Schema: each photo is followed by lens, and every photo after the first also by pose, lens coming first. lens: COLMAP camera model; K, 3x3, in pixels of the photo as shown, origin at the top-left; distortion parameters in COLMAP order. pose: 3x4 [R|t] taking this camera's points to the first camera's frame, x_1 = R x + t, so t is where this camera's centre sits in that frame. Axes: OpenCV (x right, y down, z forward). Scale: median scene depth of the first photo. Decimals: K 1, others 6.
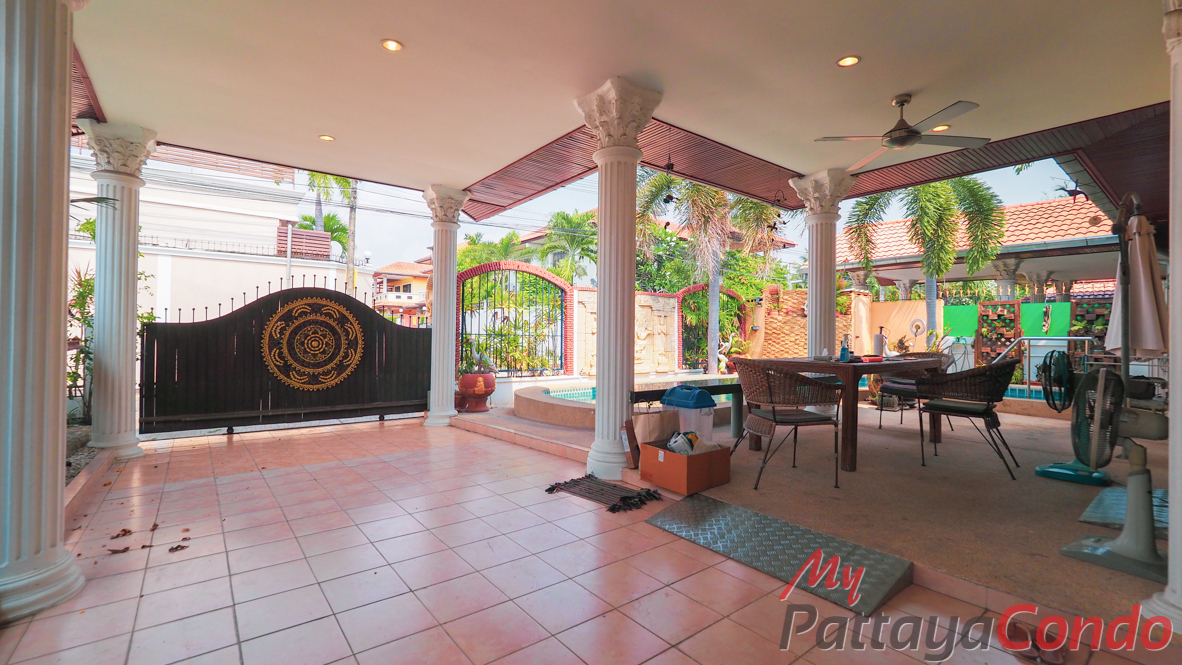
lens RADIAL K [[499.6, 0, 582.1], [0, 499.6, 328.2], [0, 0, 1]] dist [-0.000601, -0.000243]
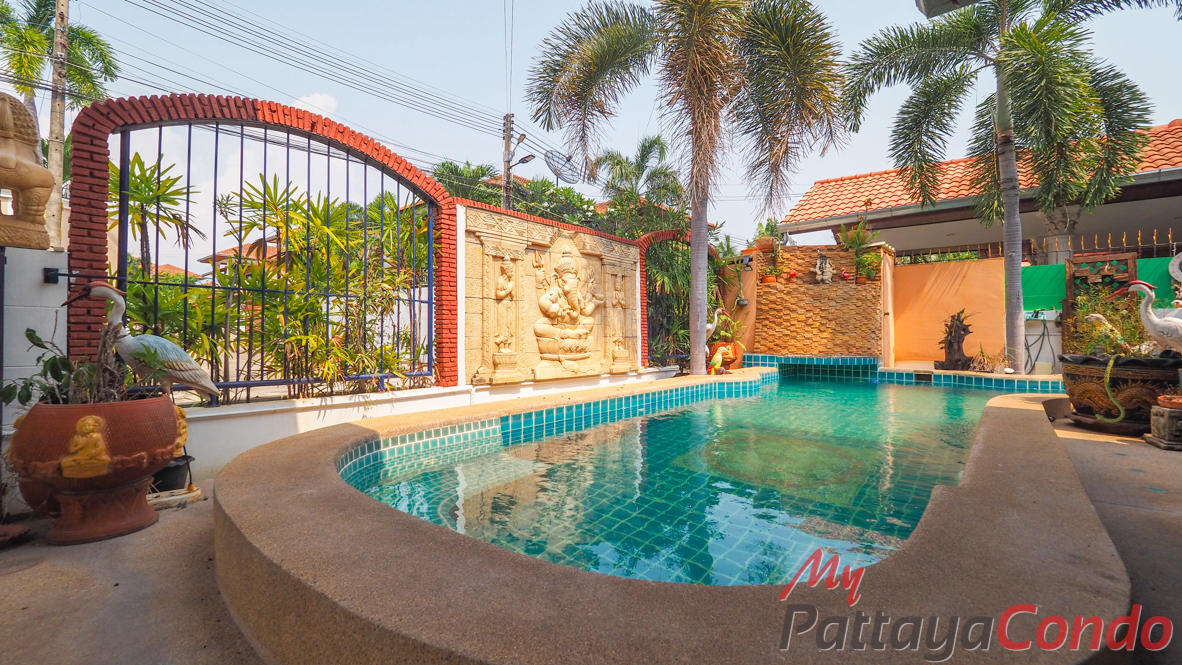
lens RADIAL K [[499.6, 0, 582.1], [0, 499.6, 328.2], [0, 0, 1]] dist [-0.000601, -0.000243]
pose [[0.978862, -0.008379, 0.204349, 0.001829], [0.007822, 0.999963, 0.003537, 0.035340], [-0.204371, -0.001864, 0.978892, 0.464098]]
